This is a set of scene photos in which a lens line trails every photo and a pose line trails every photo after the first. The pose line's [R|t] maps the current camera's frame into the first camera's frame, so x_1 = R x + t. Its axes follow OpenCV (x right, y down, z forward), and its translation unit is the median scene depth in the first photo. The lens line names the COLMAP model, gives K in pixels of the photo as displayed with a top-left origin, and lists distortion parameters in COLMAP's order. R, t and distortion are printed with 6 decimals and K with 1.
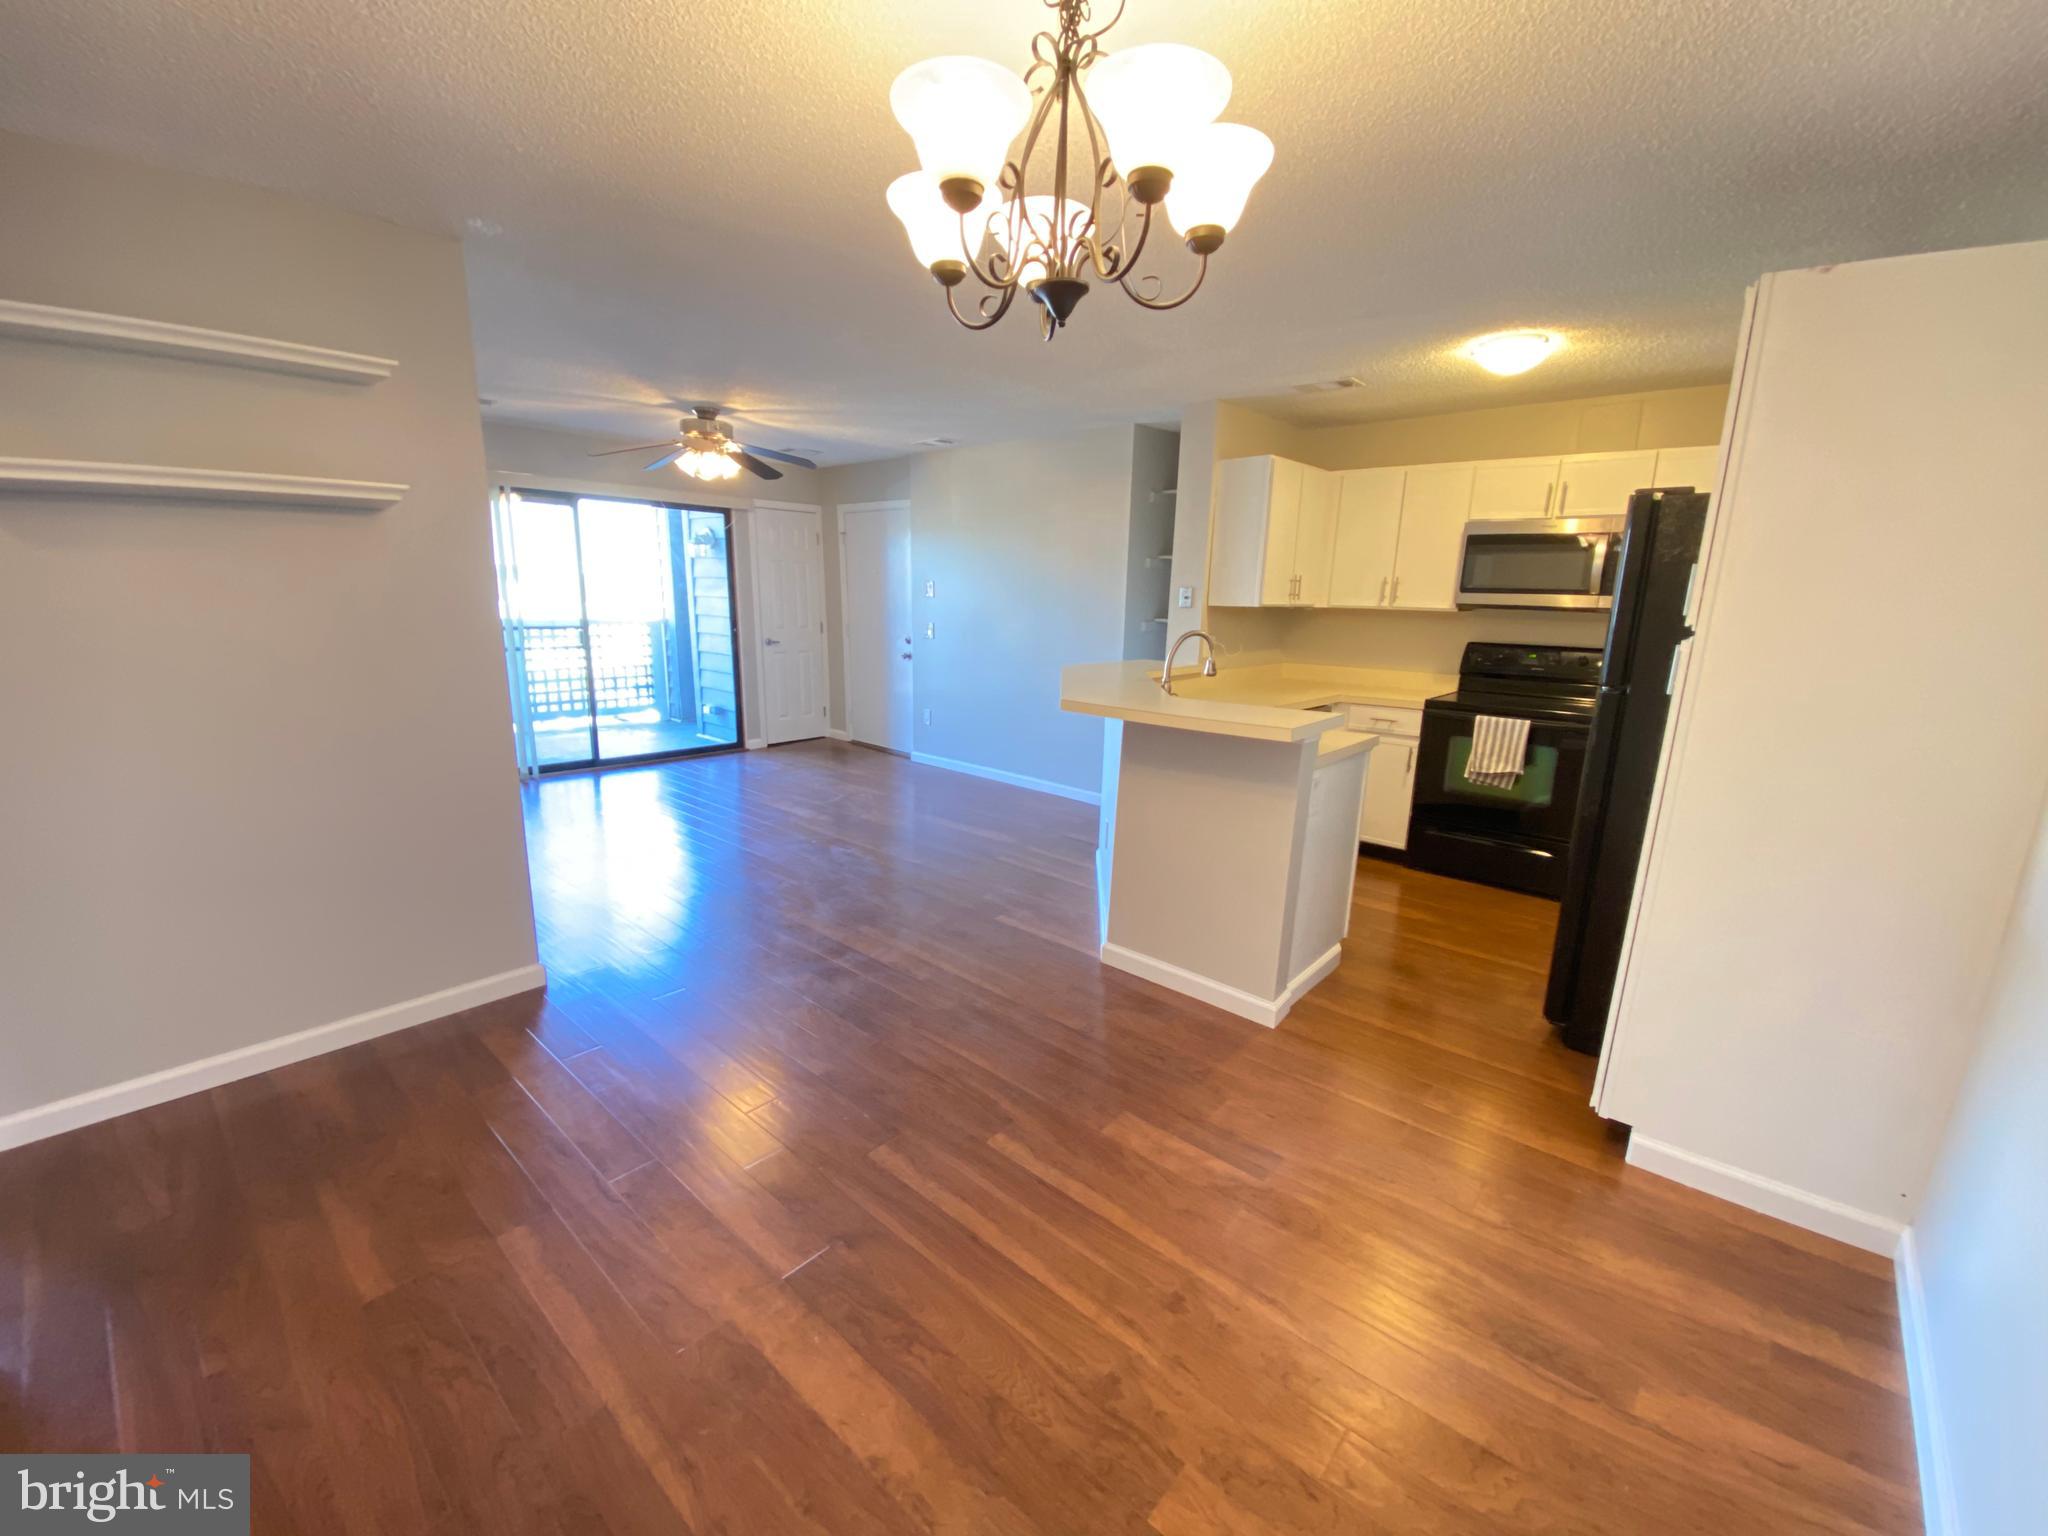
lens RADIAL K [[825.6, 0, 1029.9], [0, 825.6, 771.8], [0, 0, 1]] dist [0.026371, -0.013254]
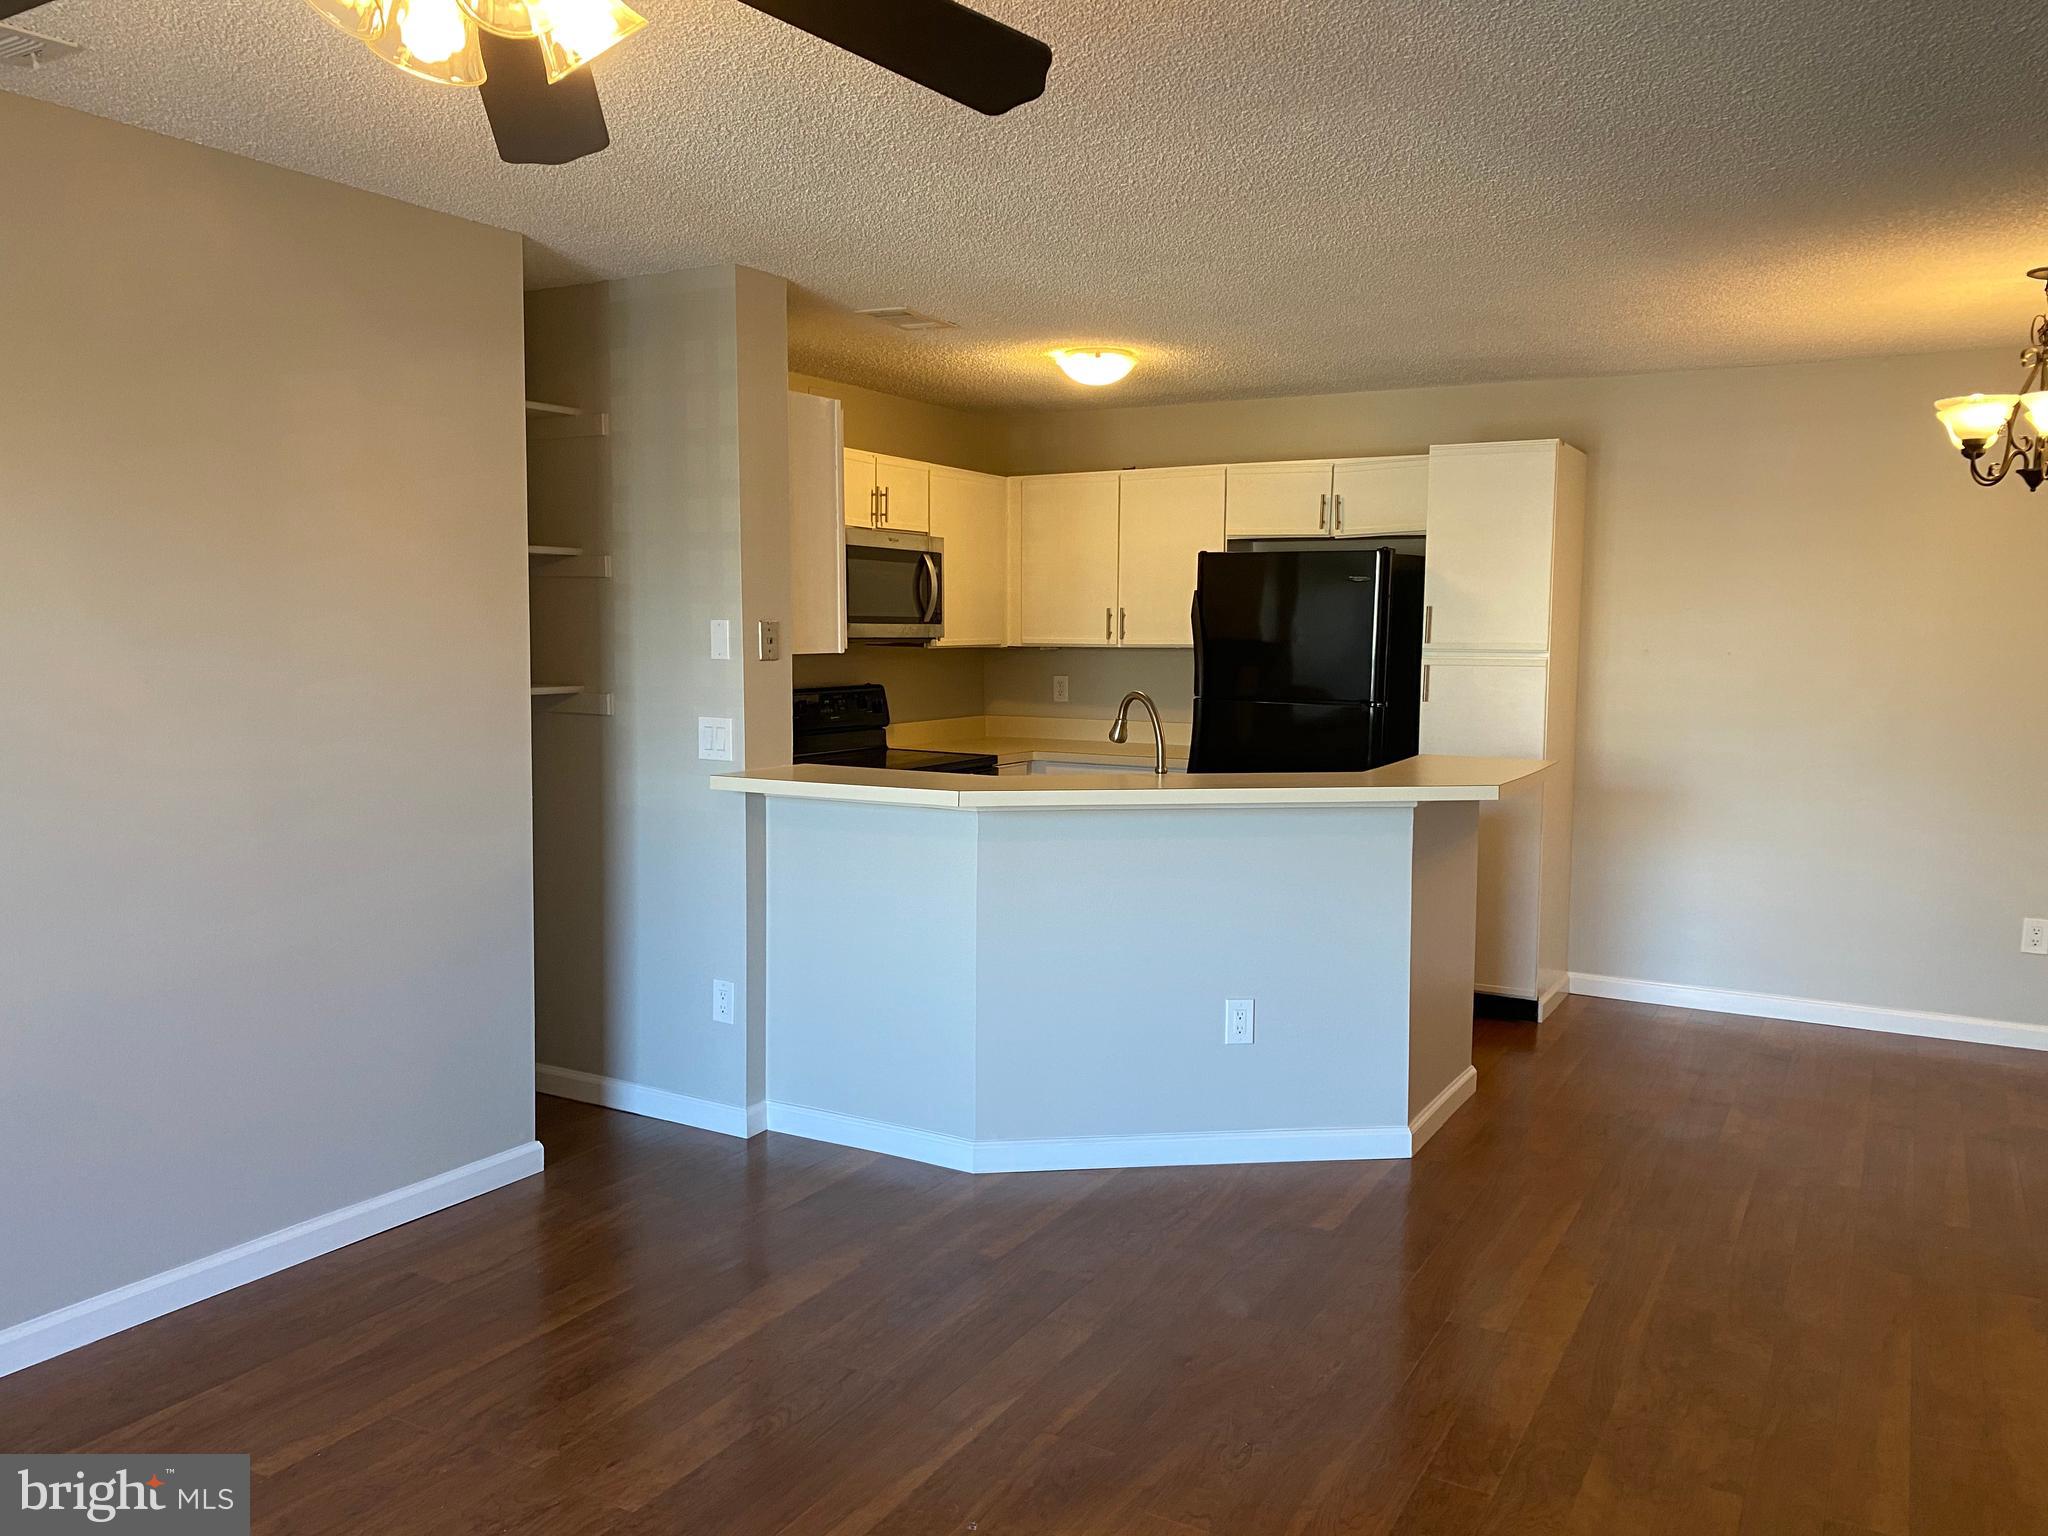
lens RADIAL K [[1556.1, 0, 1012.0], [0, 1556.1, 764.6], [0, 0, 1]] dist [0.100581, -0.168288]
pose [[-0.190948, -0.113699, 0.974993, -0.742458], [0.204329, 0.966907, 0.152773, -0.242279], [-0.960098, 0.228391, -0.161397, 0.982101]]
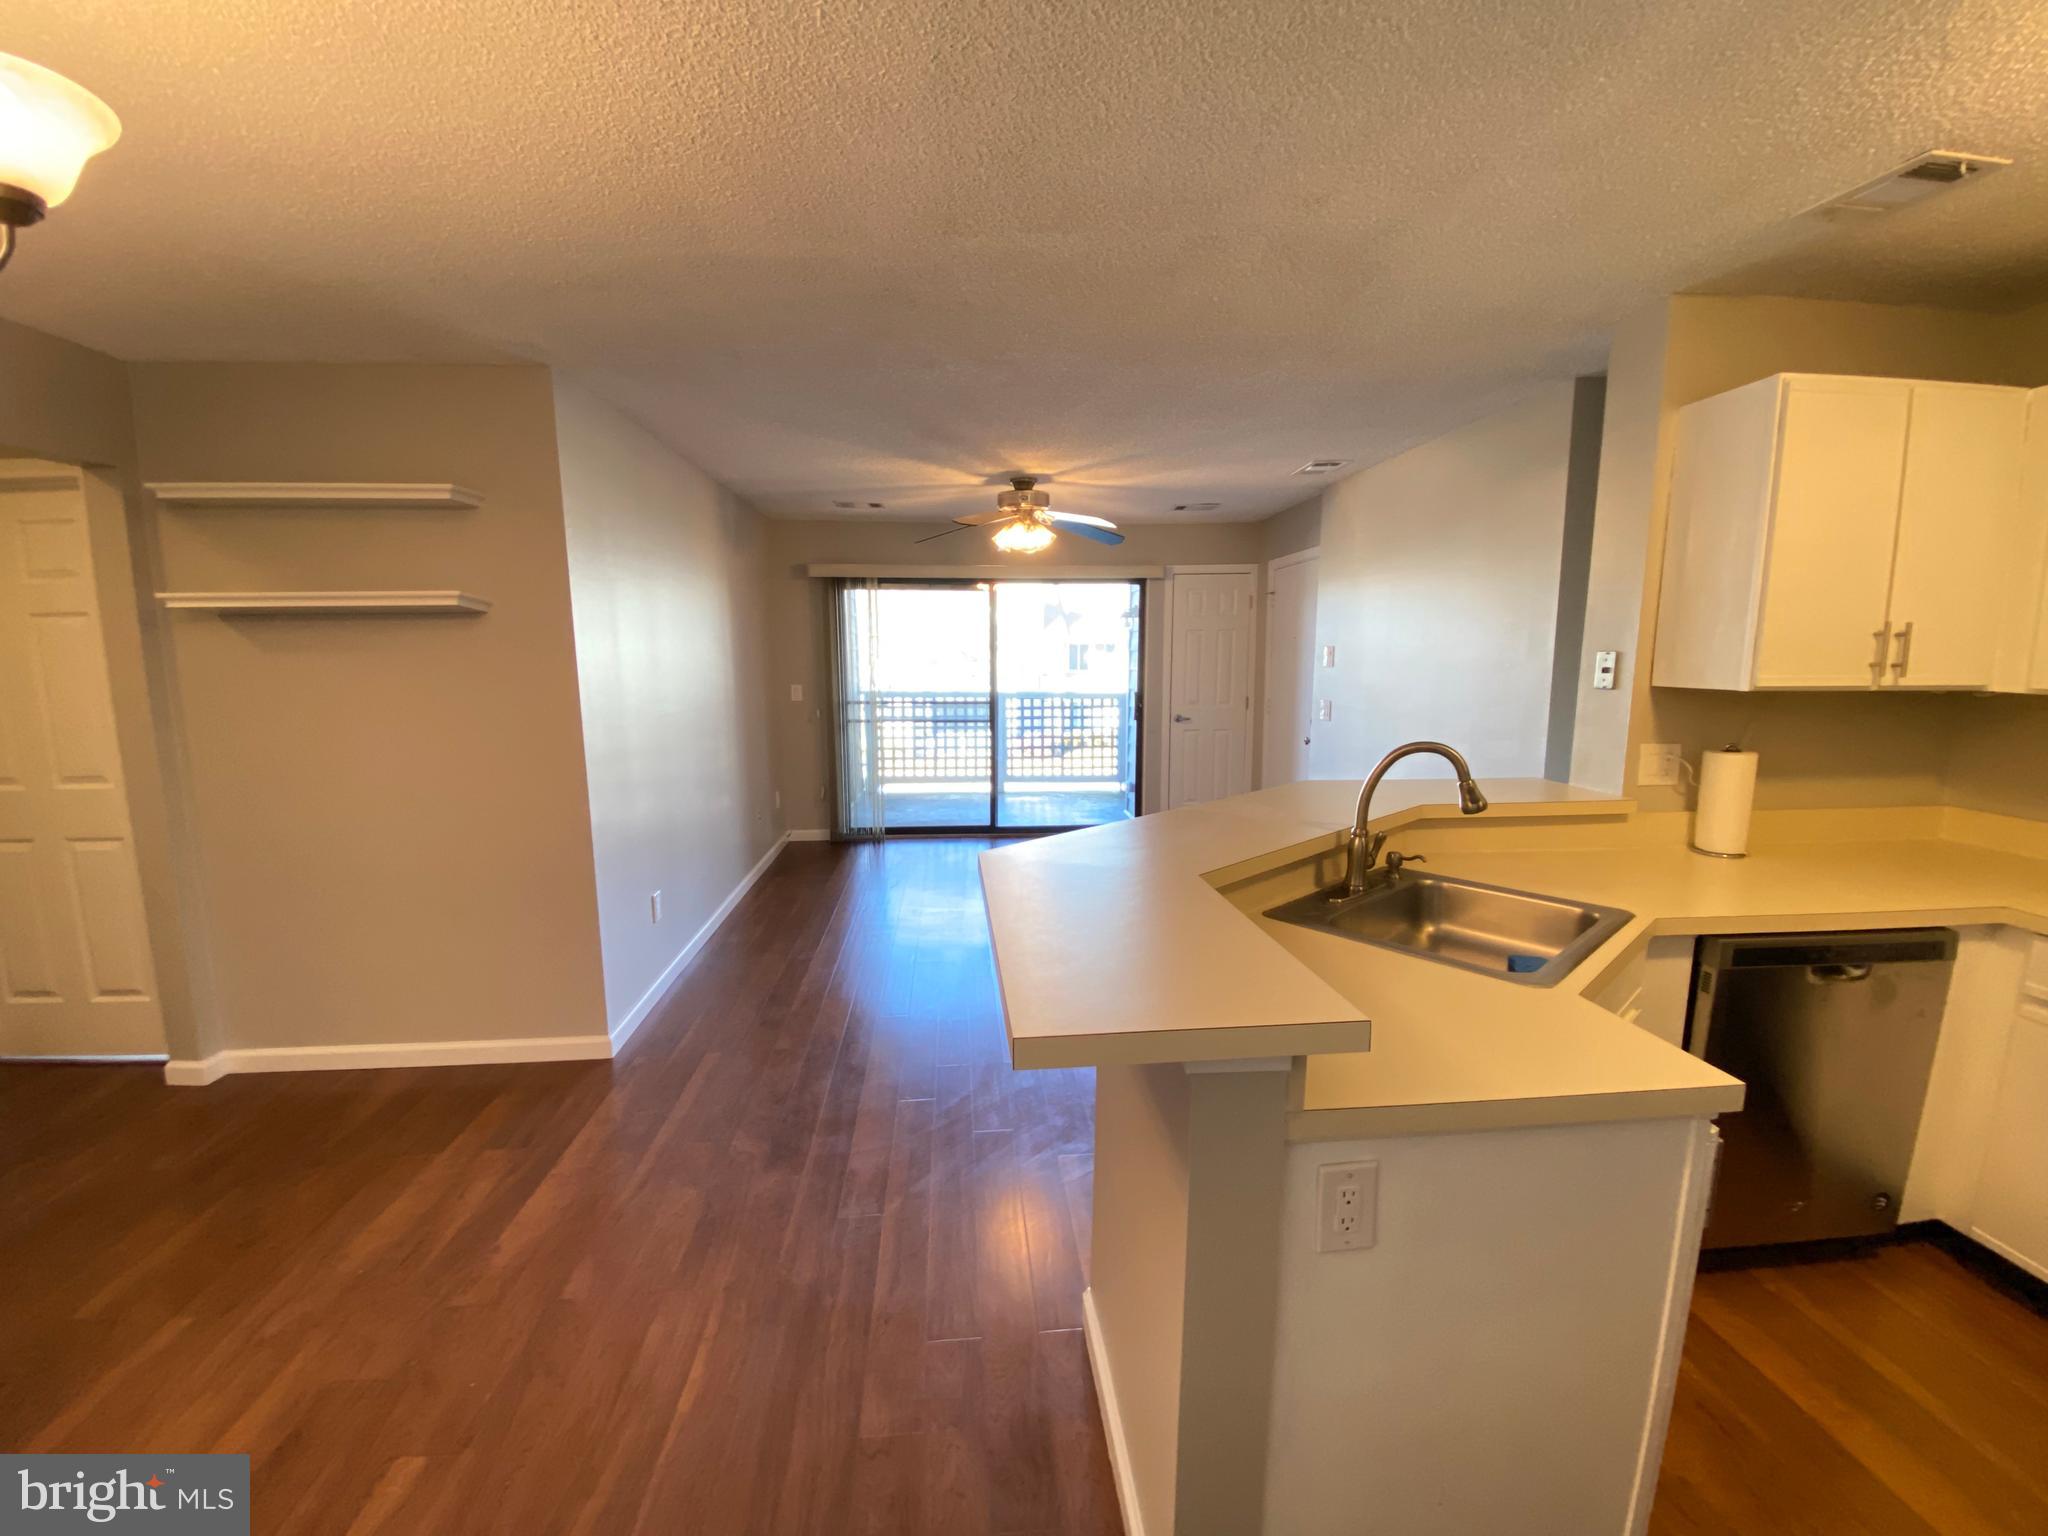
lens RADIAL K [[816.6, 0, 1017.7], [0, 816.6, 774.9], [0, 0, 1]] dist [0.024046, -0.023843]
pose [[0.721047, 0.078970, -0.688371, 0.273028], [-0.127372, 0.991660, -0.019654, -0.081854], [0.681079, 0.101851, 0.725092, 0.349893]]
